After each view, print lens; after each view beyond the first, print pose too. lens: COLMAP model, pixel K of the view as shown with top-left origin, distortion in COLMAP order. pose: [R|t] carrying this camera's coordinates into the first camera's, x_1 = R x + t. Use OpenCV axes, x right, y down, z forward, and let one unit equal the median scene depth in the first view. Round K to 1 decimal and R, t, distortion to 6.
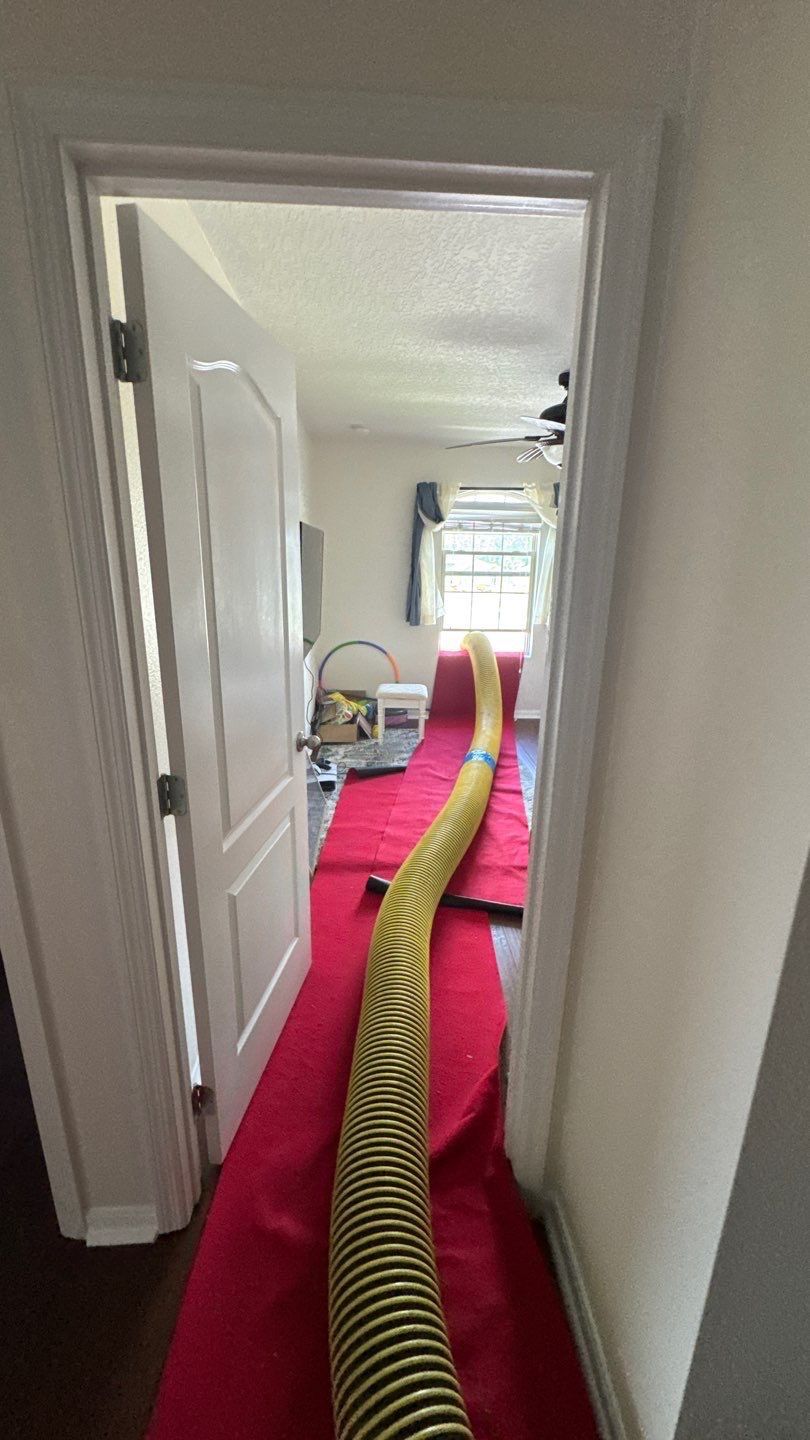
lens RADIAL K [[572.3, 0, 406.4], [0, 572.3, 722.4], [0, 0, 1]] dist [0.002032, -0.000045]
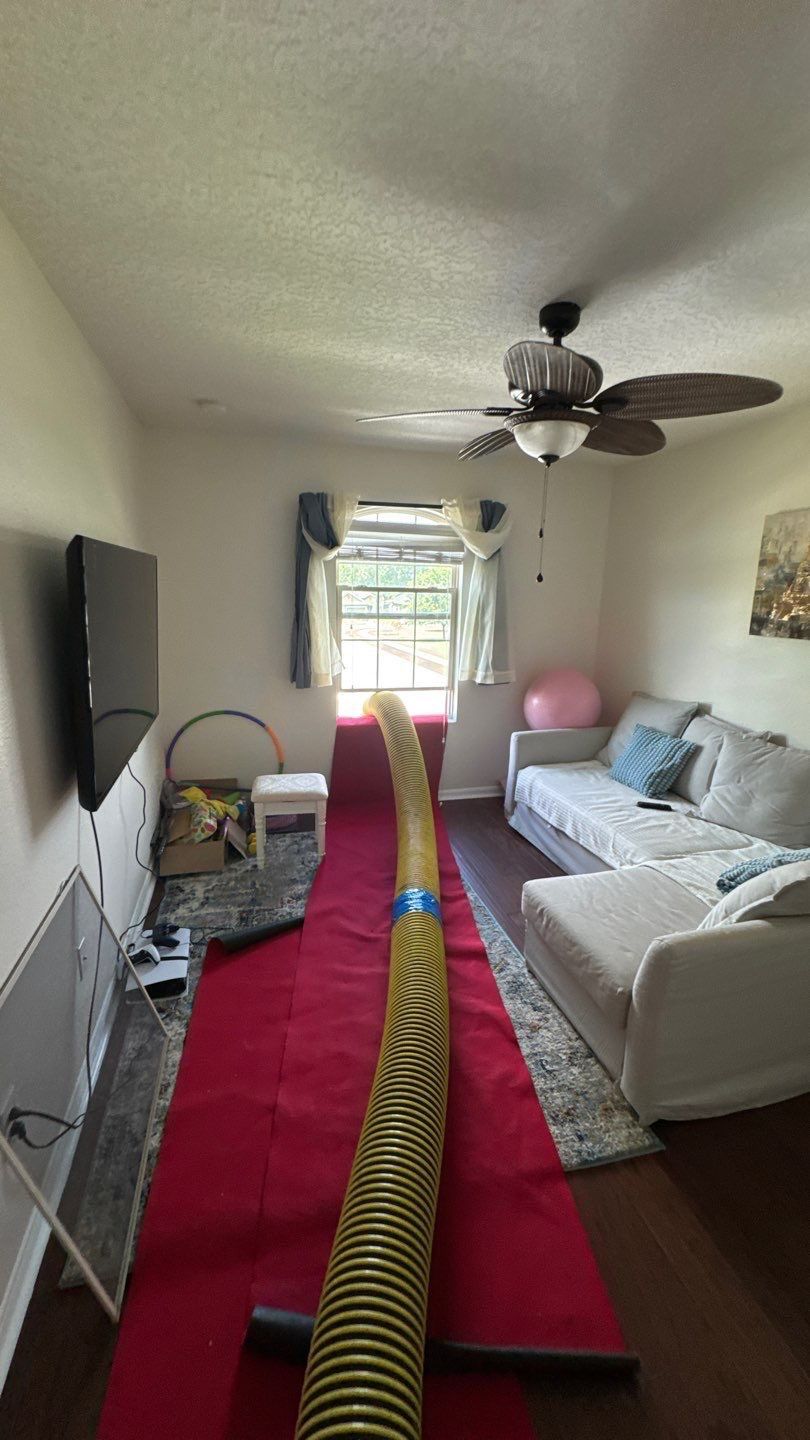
lens RADIAL K [[572.3, 0, 402.3], [0, 572.3, 717.8], [0, 0, 1]] dist [0.002032, -0.000045]
pose [[0.978782, -0.040143, 0.200936, -0.010181], [0.051290, 0.997402, -0.050579, -0.092197], [-0.198383, 0.059812, 0.978298, 0.281366]]
